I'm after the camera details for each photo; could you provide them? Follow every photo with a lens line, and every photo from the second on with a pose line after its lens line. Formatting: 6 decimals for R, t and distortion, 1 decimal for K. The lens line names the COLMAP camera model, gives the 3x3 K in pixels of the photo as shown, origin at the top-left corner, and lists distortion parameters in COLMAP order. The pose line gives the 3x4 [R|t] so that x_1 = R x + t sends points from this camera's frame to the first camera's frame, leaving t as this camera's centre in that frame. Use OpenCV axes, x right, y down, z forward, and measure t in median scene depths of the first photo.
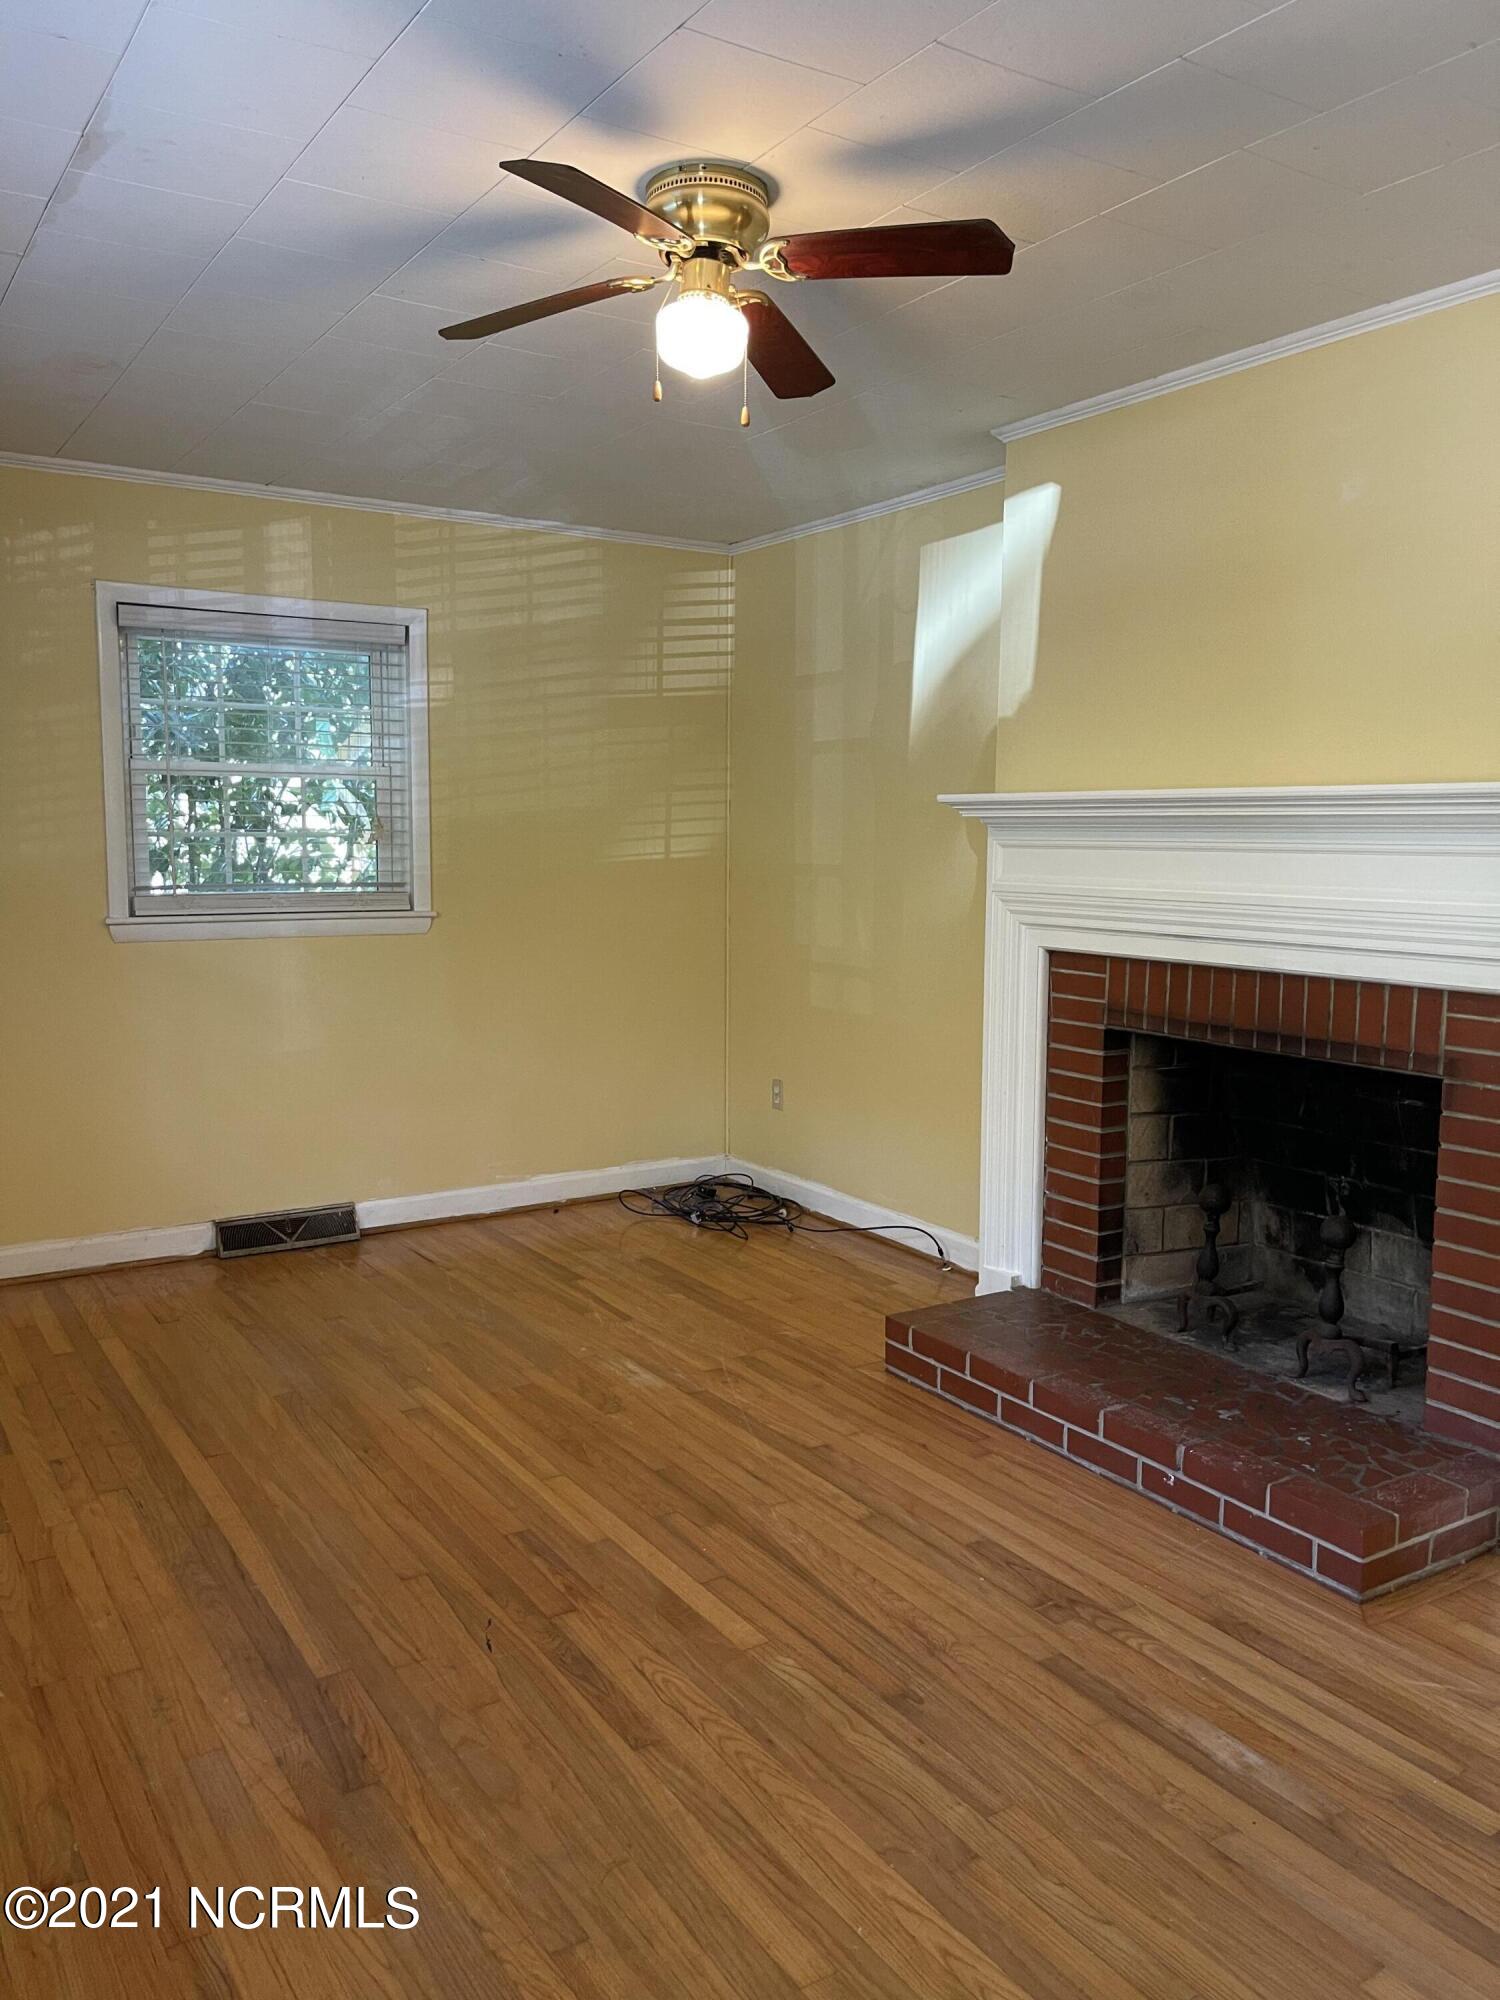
lens RADIAL K [[1515.5, 0, 750.0], [0, 1515.5, 1000.0], [0, 0, 1]] dist [0.028649, 0.003217]
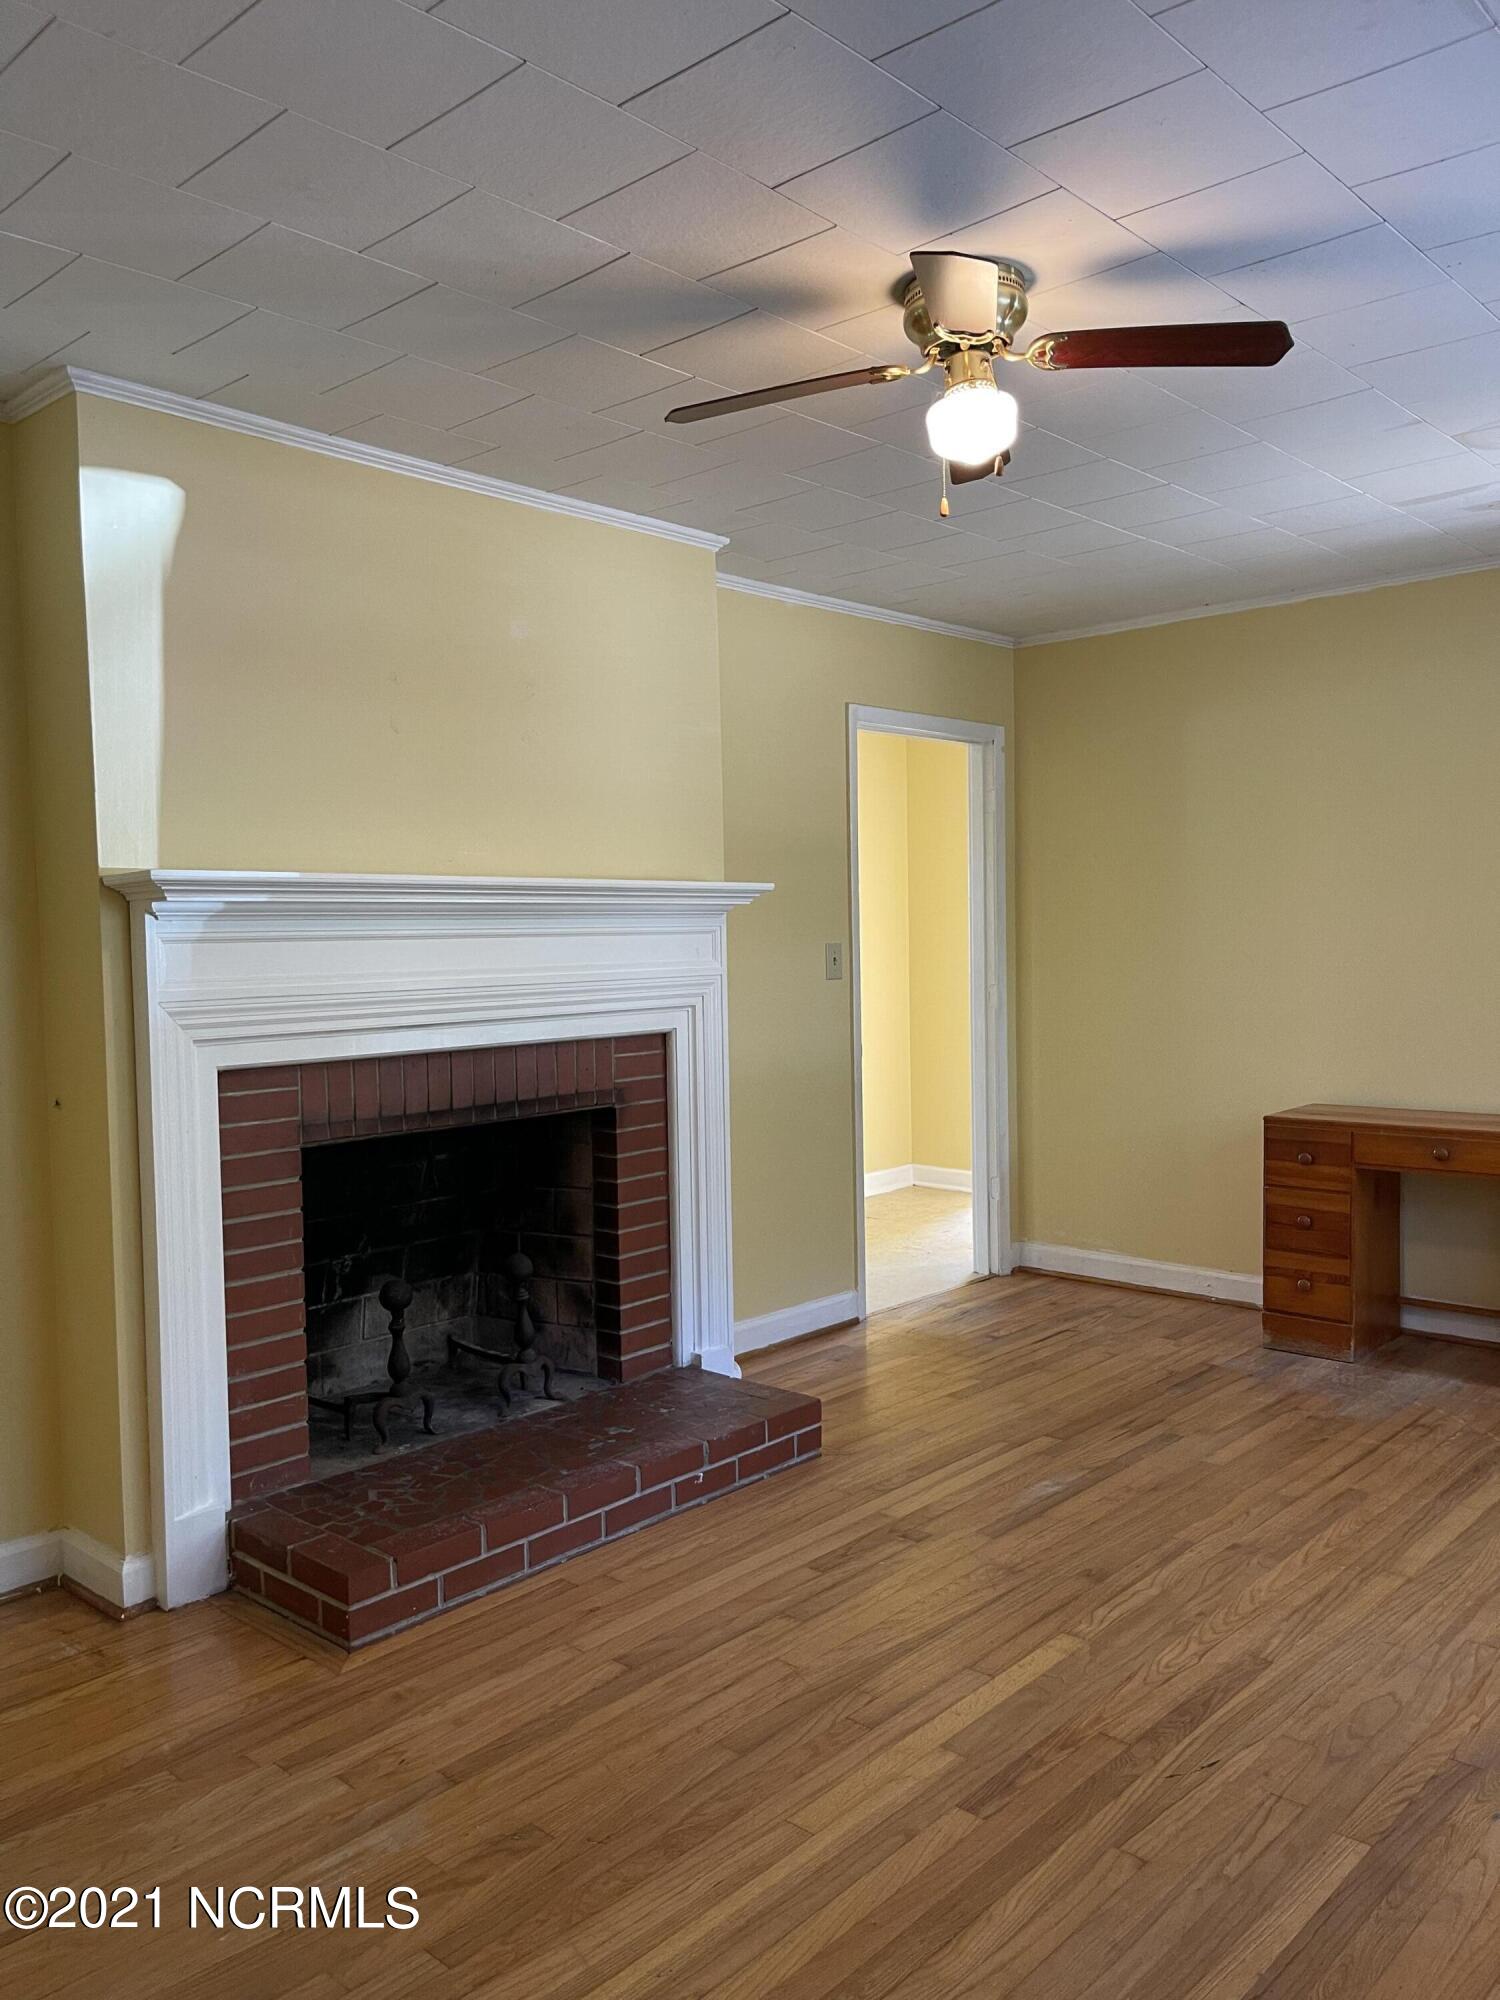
lens RADIAL K [[1515.5, 0, 750.0], [0, 1515.5, 1000.0], [0, 0, 1]] dist [0.028649, 0.003217]
pose [[-0.248135, -0.047663, 0.967552, -0.824345], [0.125588, 0.988777, 0.080916, -0.128552], [-0.960550, 0.141591, -0.239365, 1.190131]]
